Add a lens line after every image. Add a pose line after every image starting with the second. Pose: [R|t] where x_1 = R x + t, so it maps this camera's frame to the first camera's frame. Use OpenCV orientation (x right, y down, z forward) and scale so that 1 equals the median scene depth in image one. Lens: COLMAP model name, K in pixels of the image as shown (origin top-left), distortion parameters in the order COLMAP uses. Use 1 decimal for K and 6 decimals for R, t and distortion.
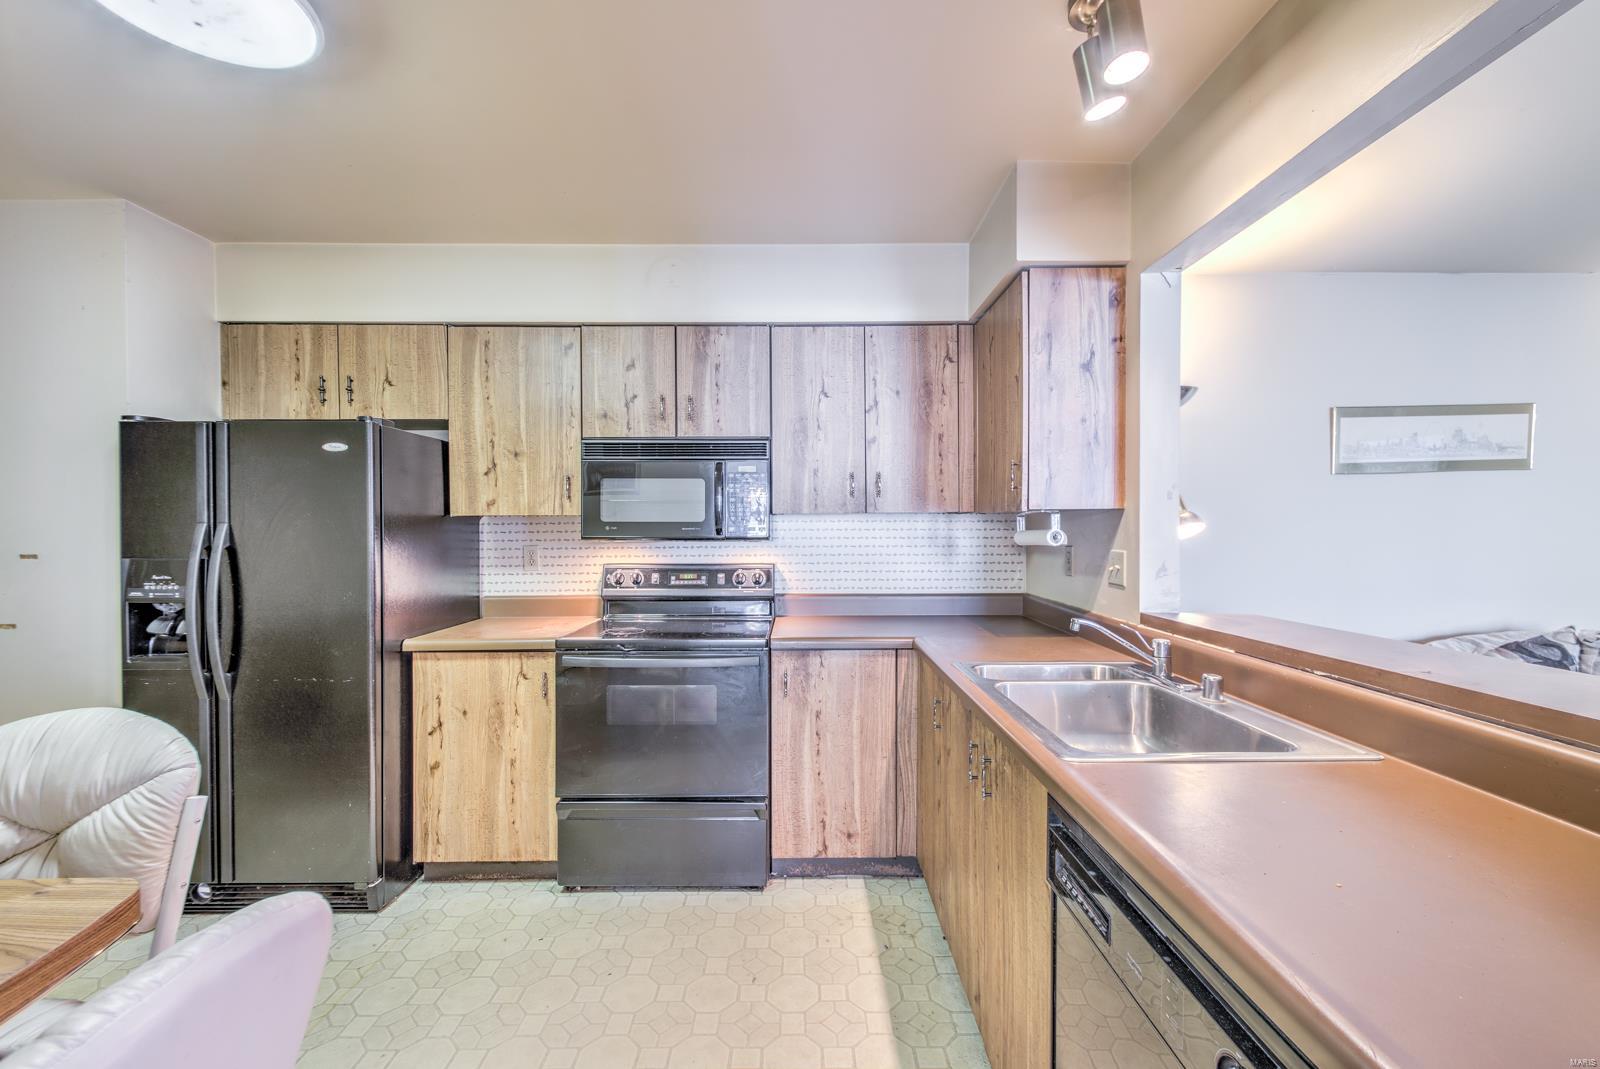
lens RADIAL K [[646.6, 0, 785.4], [0, 646.6, 531.1], [0, 0, 1]] dist [0.007422, -0.004860]
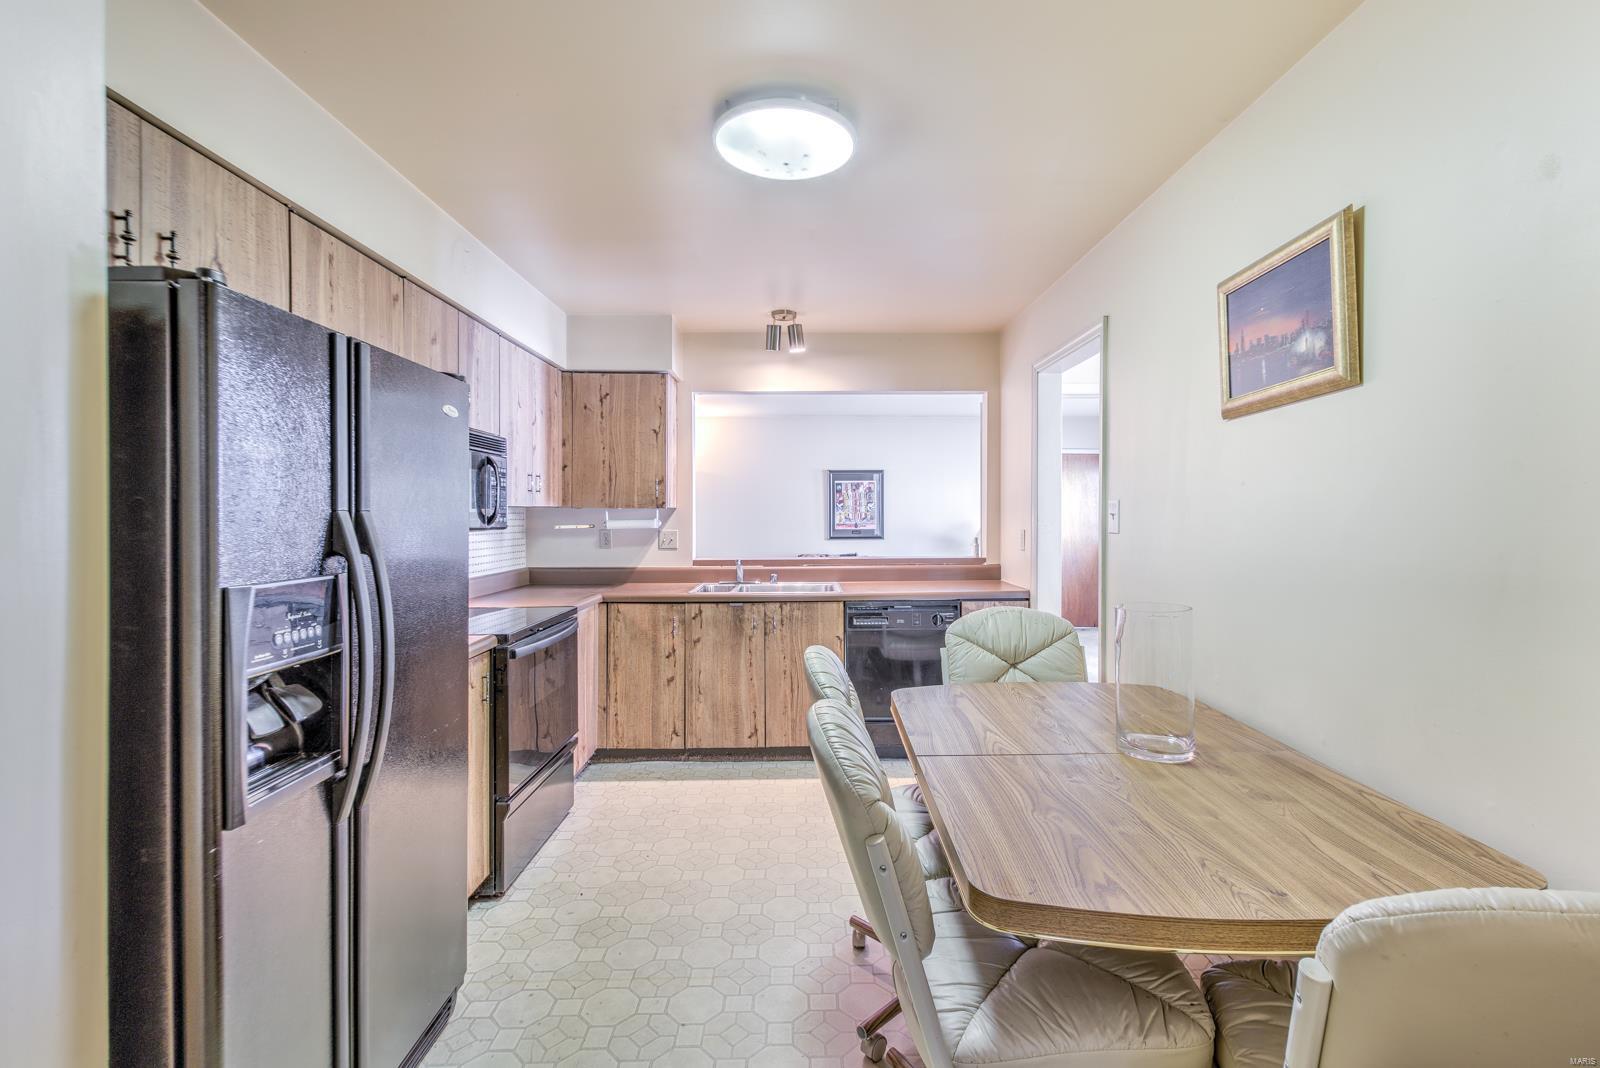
lens RADIAL K [[699.2, 0, 778.3], [0, 699.2, 520.2], [0, 0, 1]] dist [0.001958, -0.007029]
pose [[0.046017, -0.003229, 0.998935, -1.200448], [0.007431, 0.999968, 0.002890, -0.002169], [-0.998913, 0.007290, 0.046040, 0.476867]]
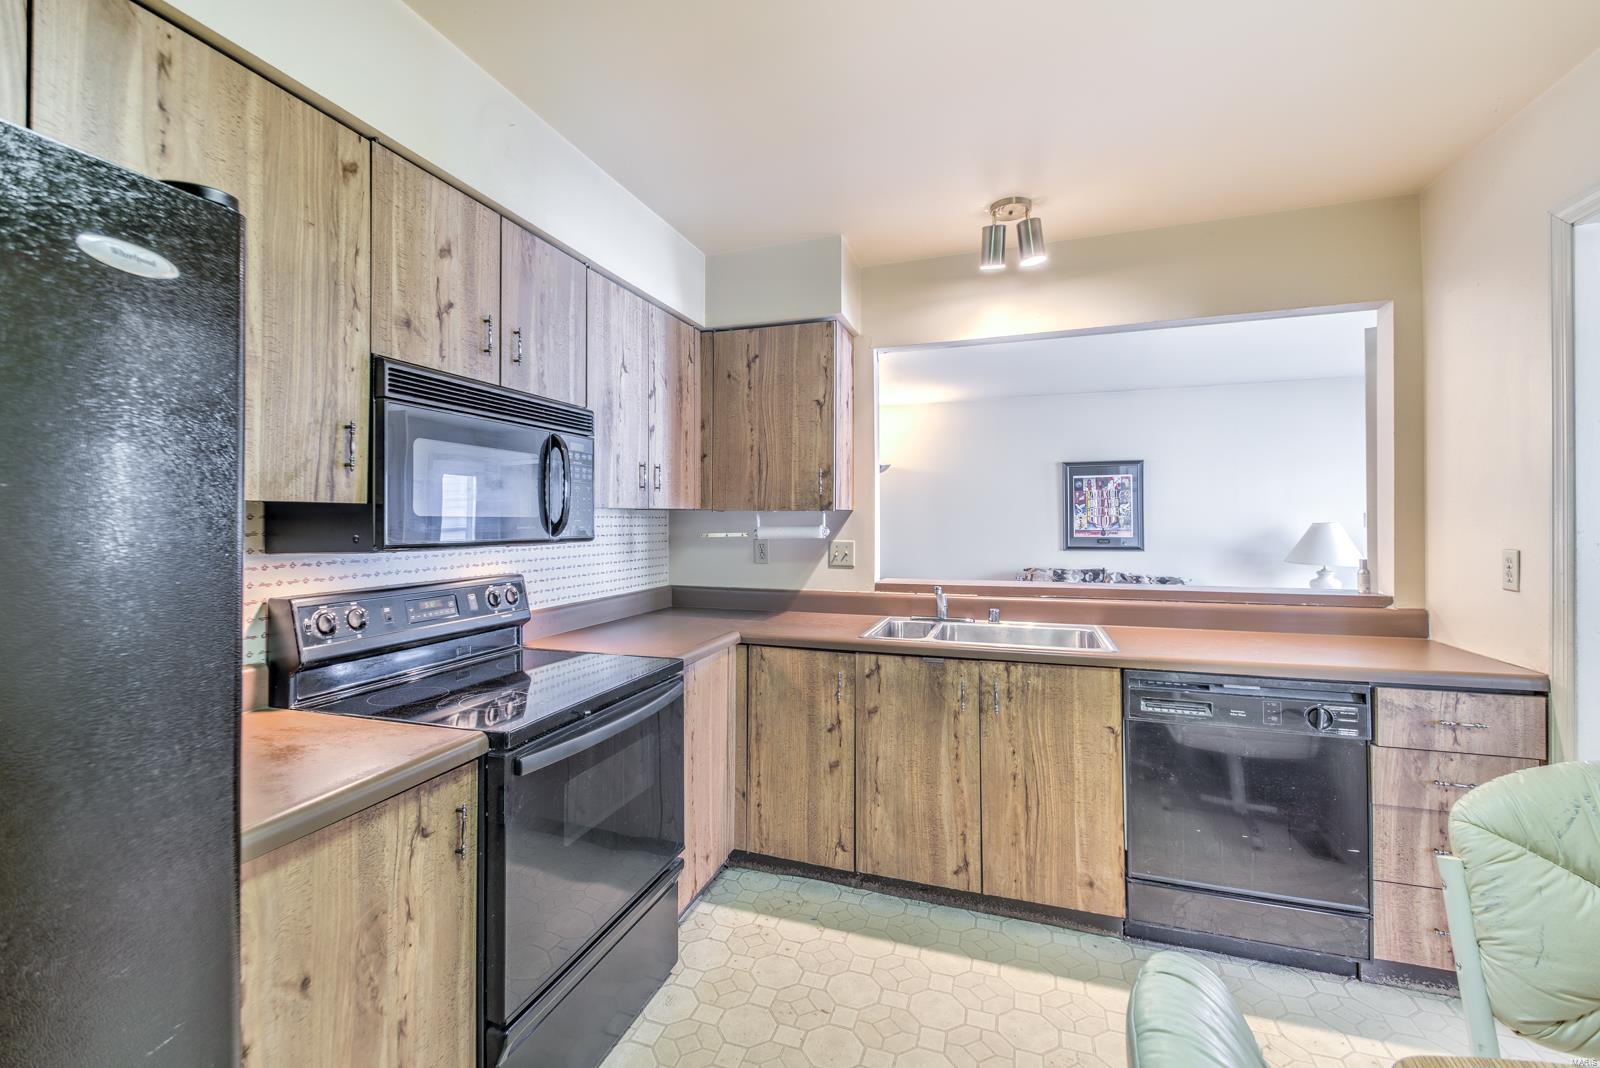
lens RADIAL K [[683.6, 0, 772.6], [0, 683.6, 512.7], [0, 0, 1]] dist [0.006700, 0.000039]
pose [[0.352528, 0.011749, 0.935727, -0.713862], [0.005661, 0.999876, -0.014688, -0.007316], [-0.935784, 0.010476, 0.352418, 0.507737]]
